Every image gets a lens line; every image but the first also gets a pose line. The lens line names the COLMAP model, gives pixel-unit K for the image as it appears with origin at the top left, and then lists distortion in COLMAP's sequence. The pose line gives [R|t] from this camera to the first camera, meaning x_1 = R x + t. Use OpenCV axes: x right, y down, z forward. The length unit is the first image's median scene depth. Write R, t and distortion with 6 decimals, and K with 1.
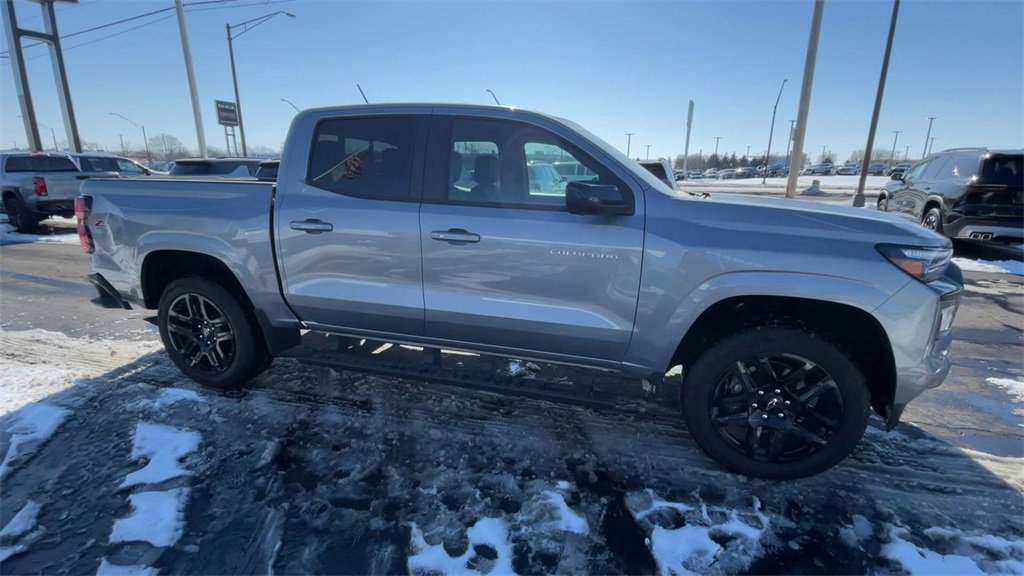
lens RADIAL K [[432.9, 0, 512.0], [0, 432.9, 288.0], [0, 0, 1]] dist [0.021001, -0.020511]
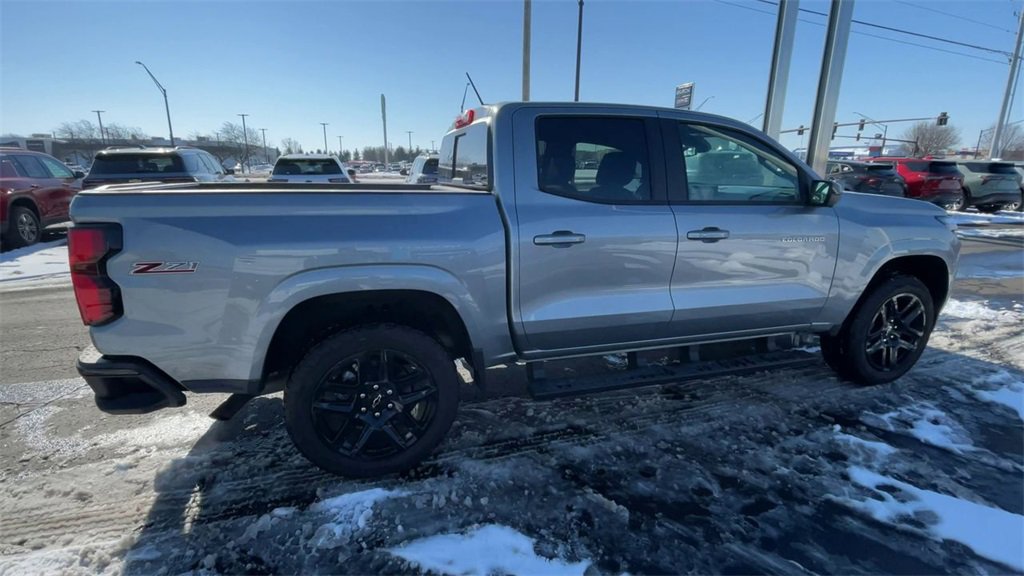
lens RADIAL K [[445.4, 0, 483.0], [0, 445.4, 279.4], [0, 0, 1]] dist [0.024953, -0.022362]
pose [[0.853651, -0.135241, 0.502982, -1.196891], [0.140595, 0.989685, 0.027489, -0.123669], [-0.501511, 0.047251, 0.863860, 0.355393]]
